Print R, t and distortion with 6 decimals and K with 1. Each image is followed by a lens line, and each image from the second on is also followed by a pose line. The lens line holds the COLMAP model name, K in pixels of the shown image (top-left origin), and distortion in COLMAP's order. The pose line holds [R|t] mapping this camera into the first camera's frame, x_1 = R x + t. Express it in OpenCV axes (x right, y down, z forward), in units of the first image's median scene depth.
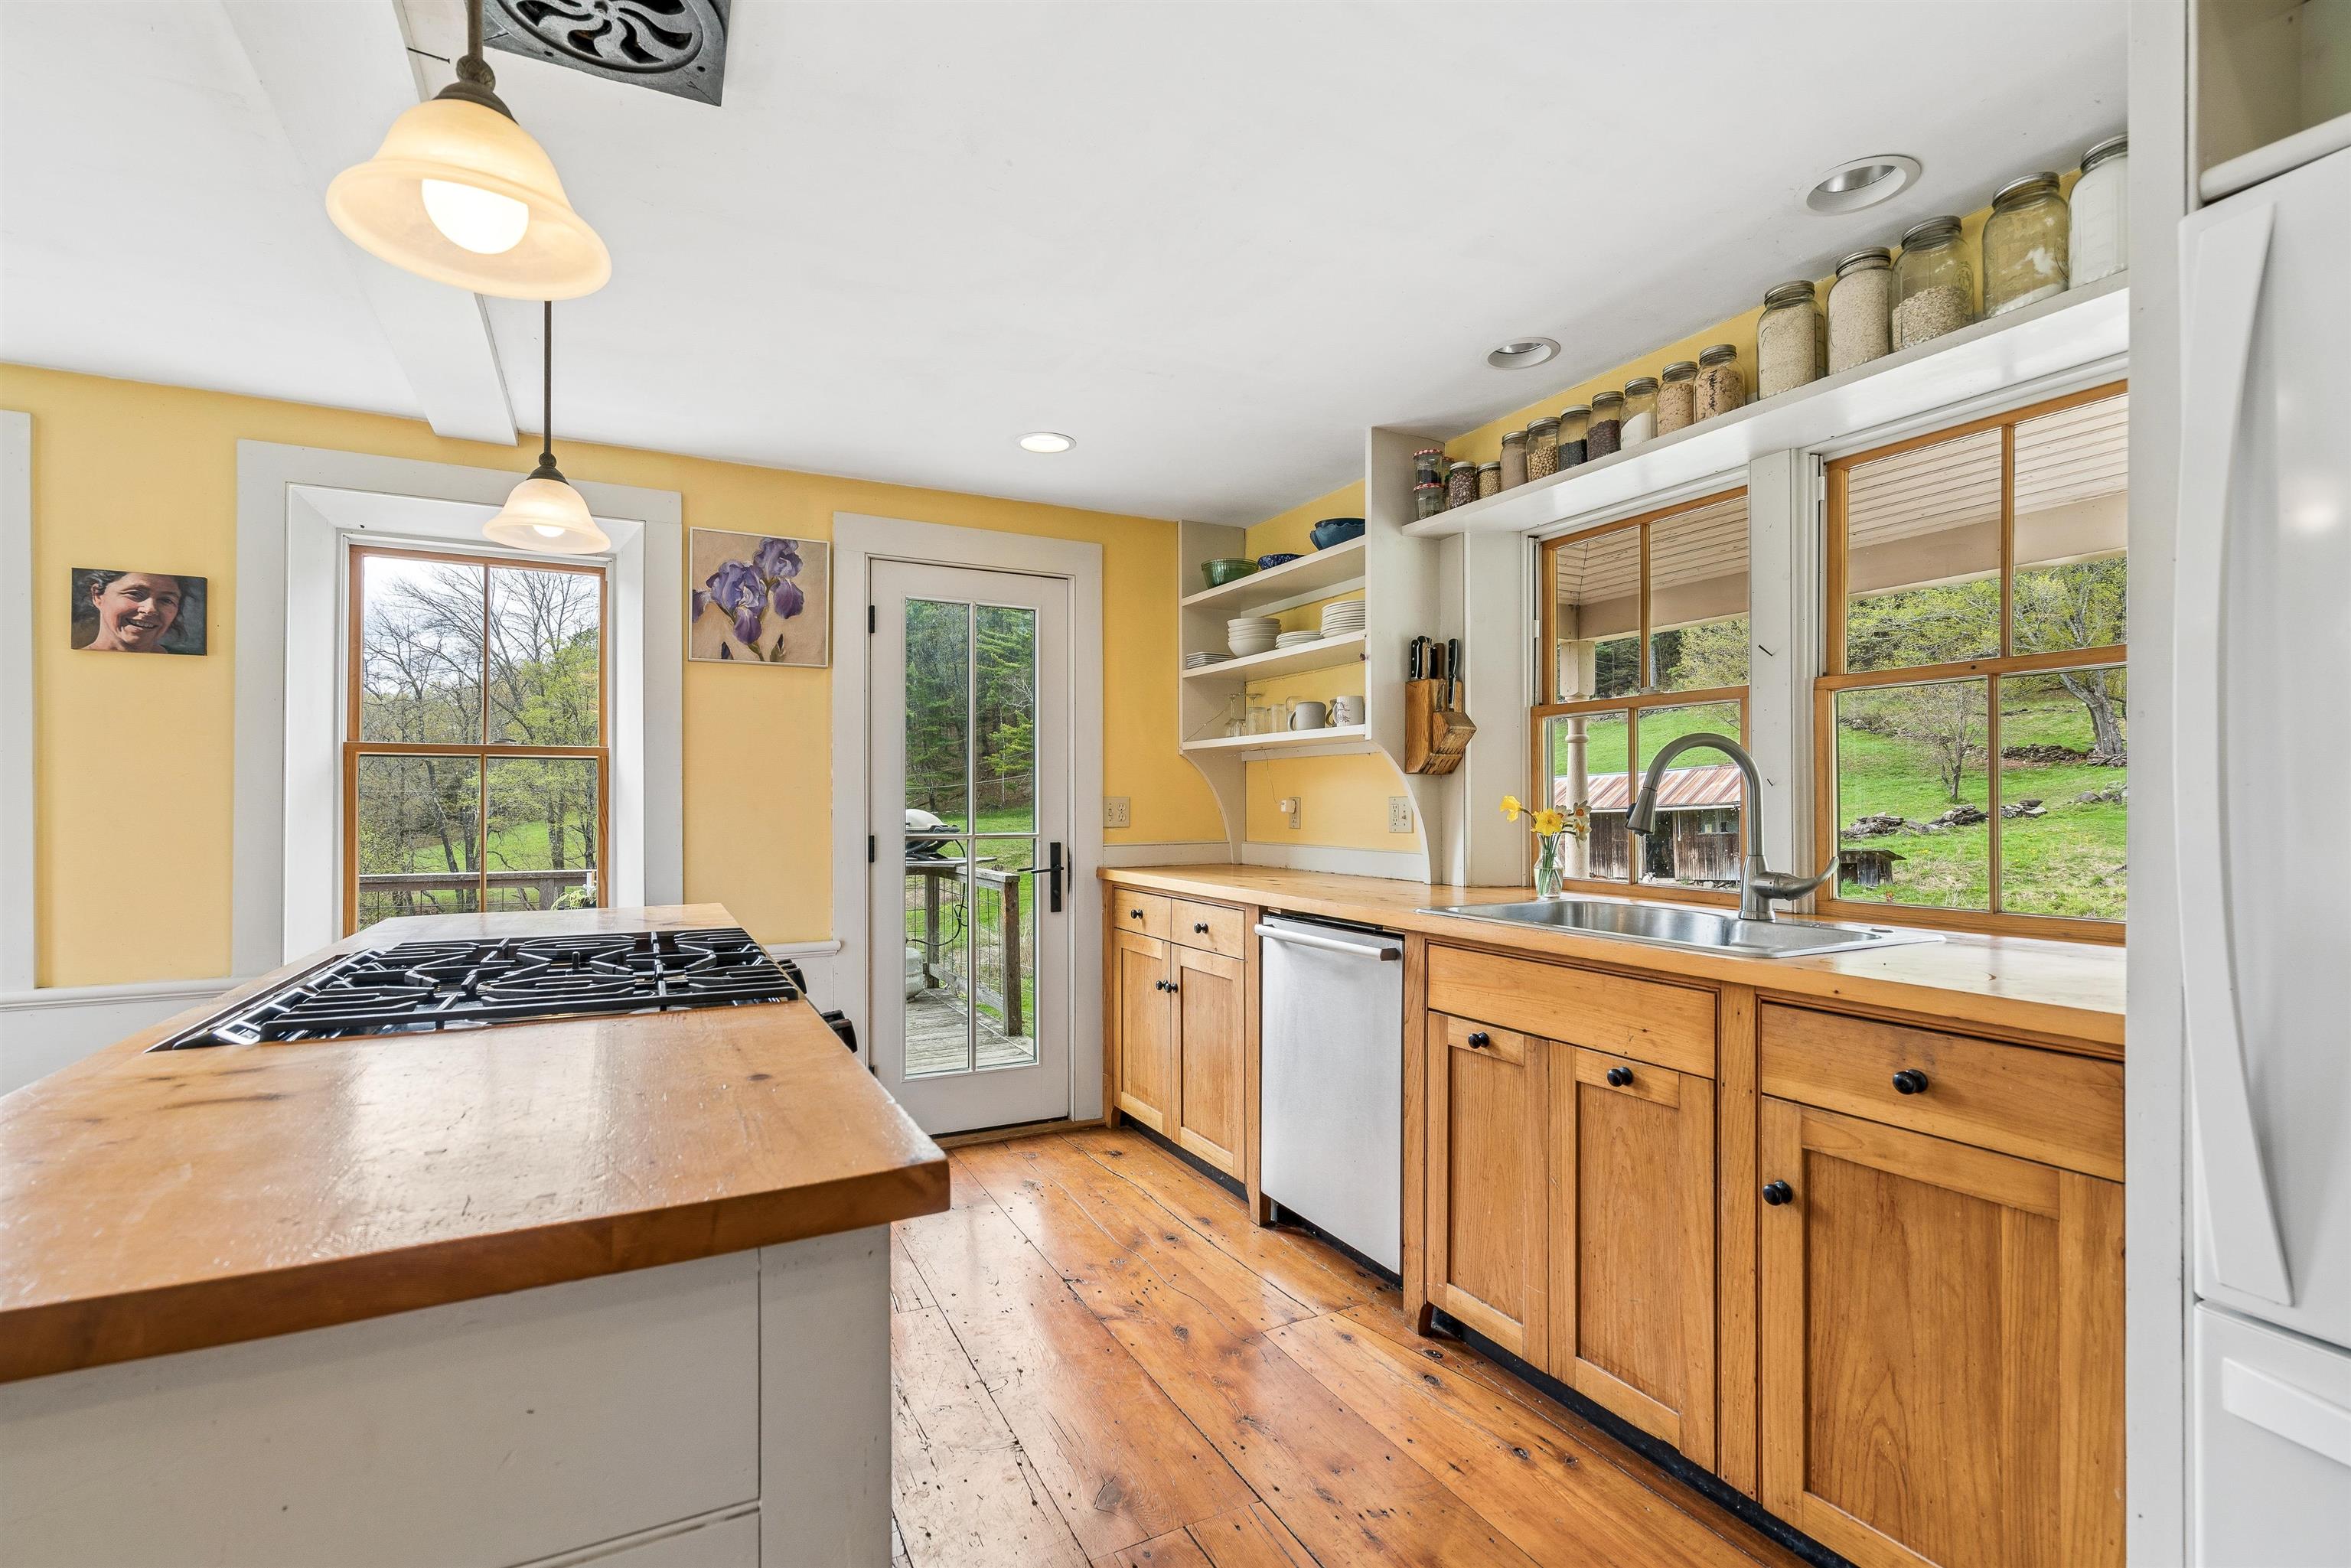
lens RADIAL K [[1084.1, 0, 1169.0], [0, 1084.1, 795.9], [0, 0, 1]] dist [0.015550, 0.000577]
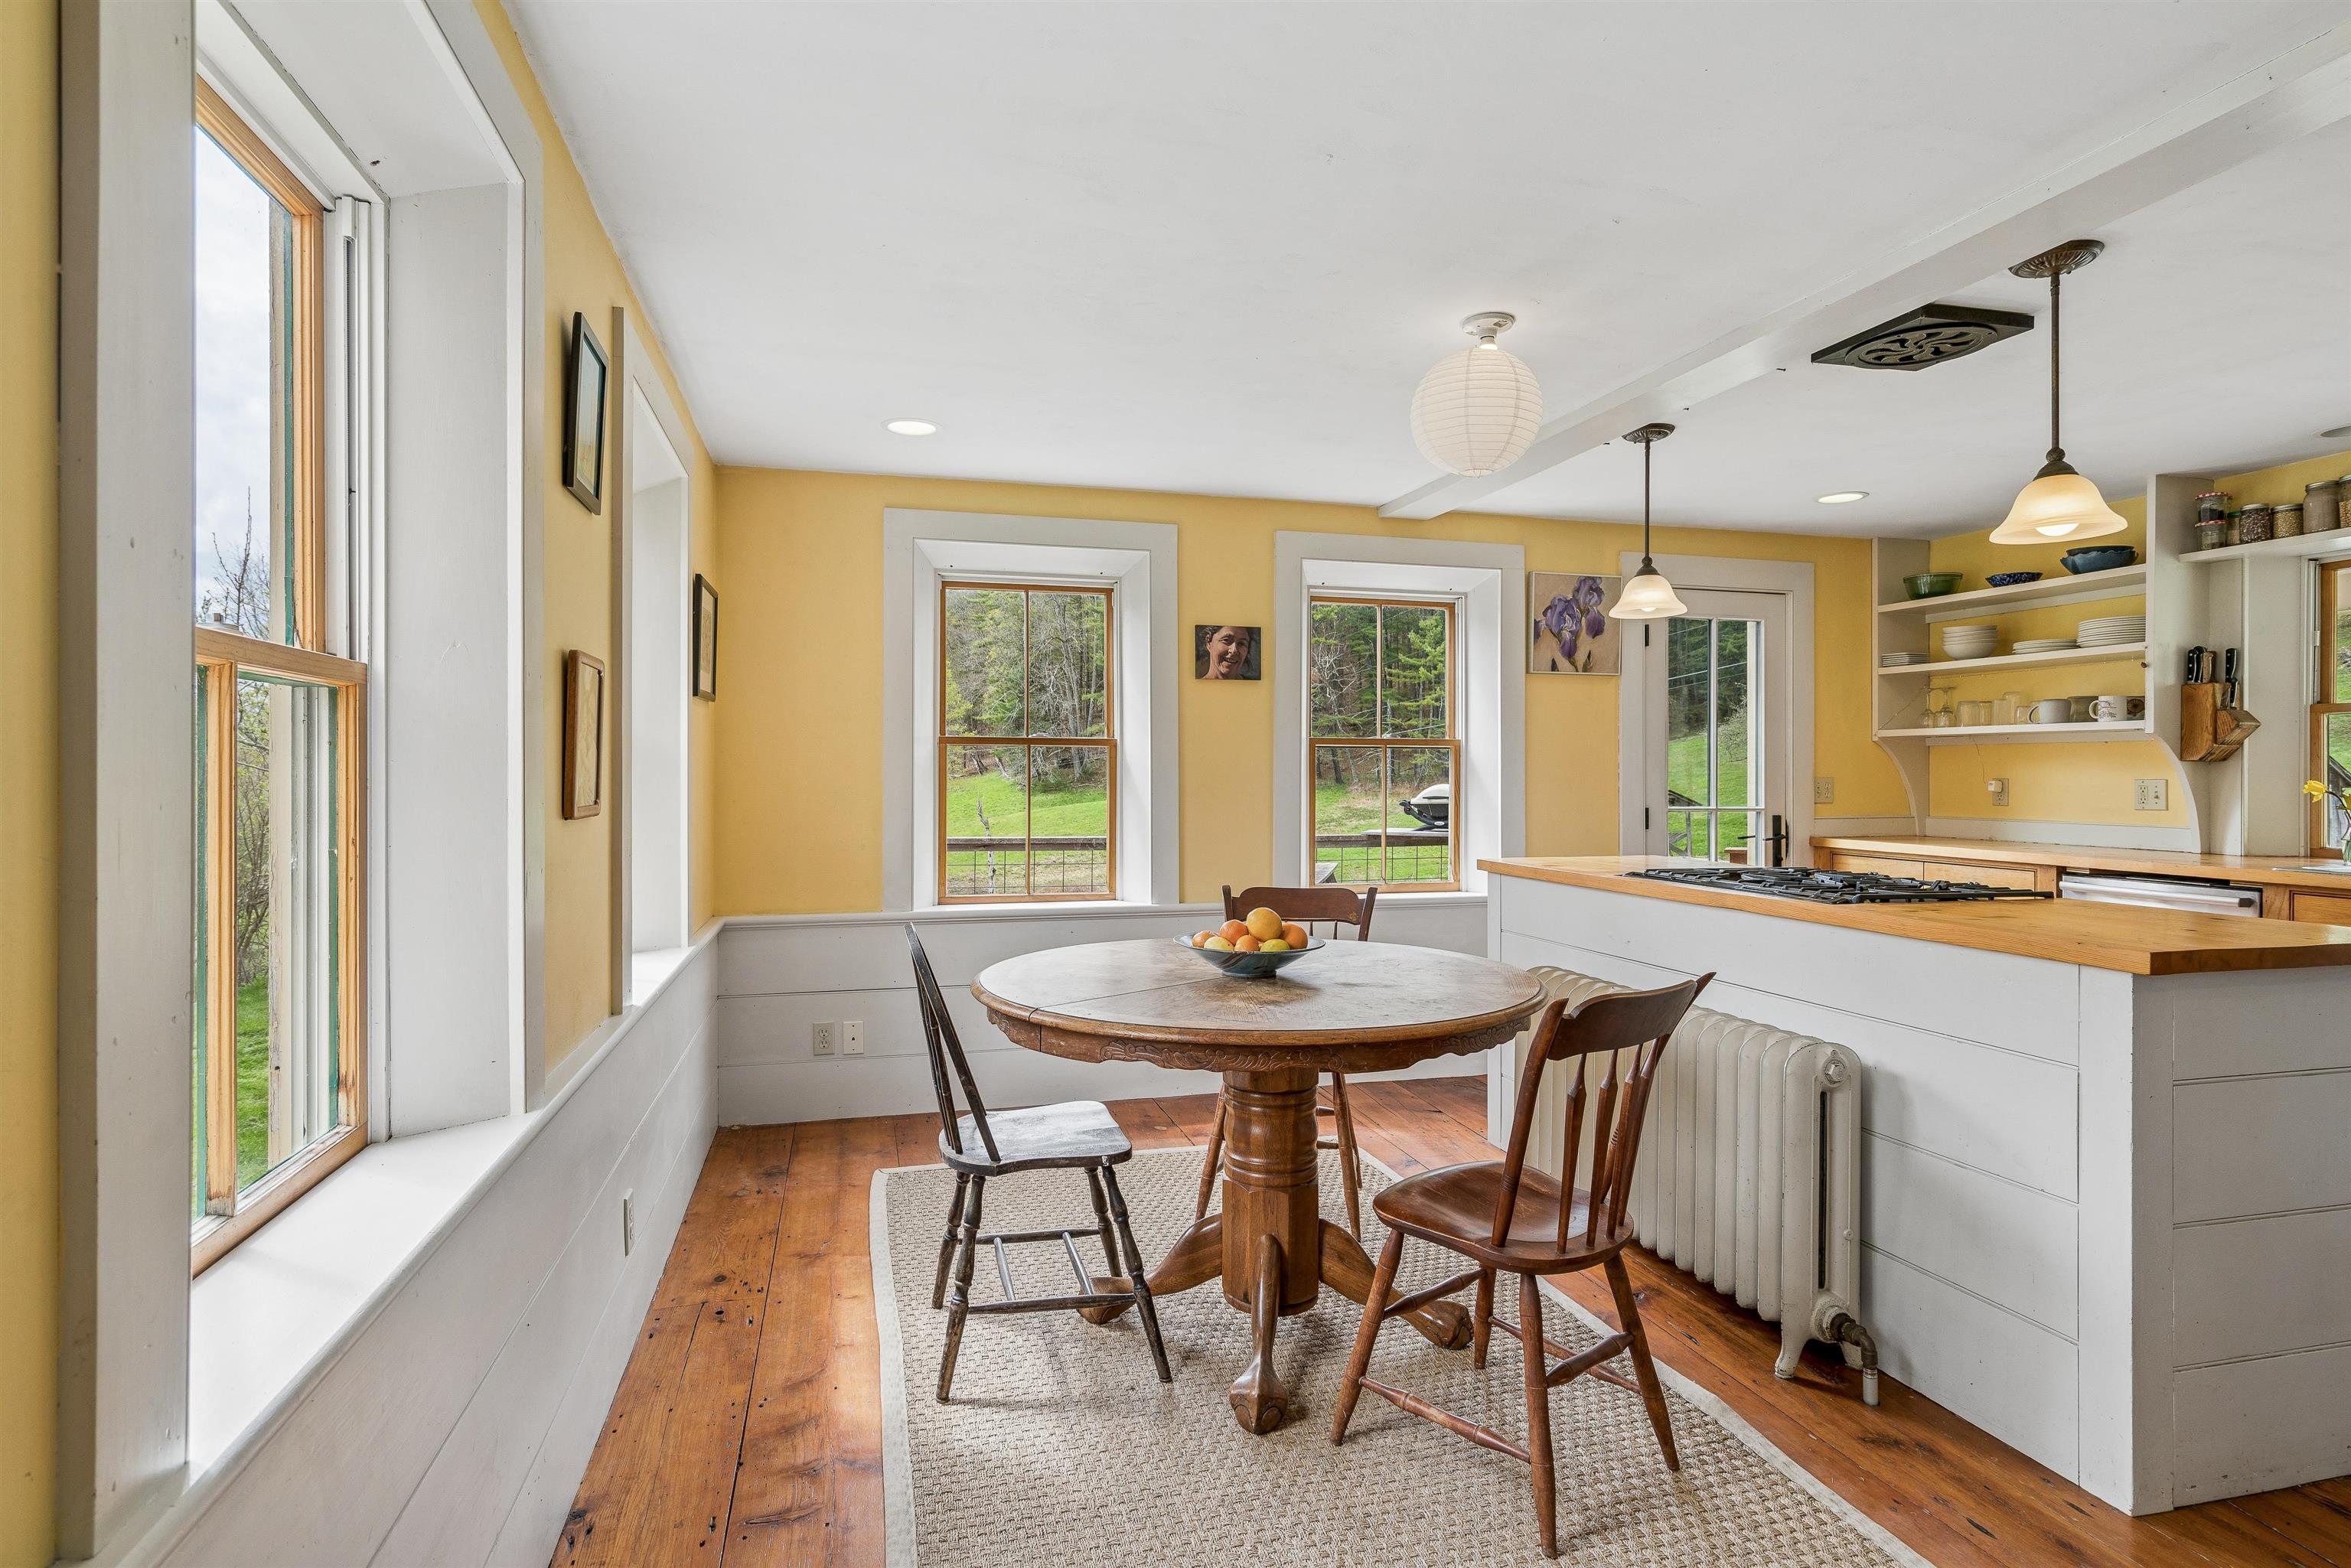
lens RADIAL K [[1194.4, 0, 1175.5], [0, 1194.4, 784.0], [0, 0, 1]] dist [0.011796, 0.000731]
pose [[0.978966, 0.006109, -0.203930, -0.600352], [-0.003282, 0.999894, 0.014194, -0.010288], [0.203996, -0.013226, 0.978882, -0.535672]]
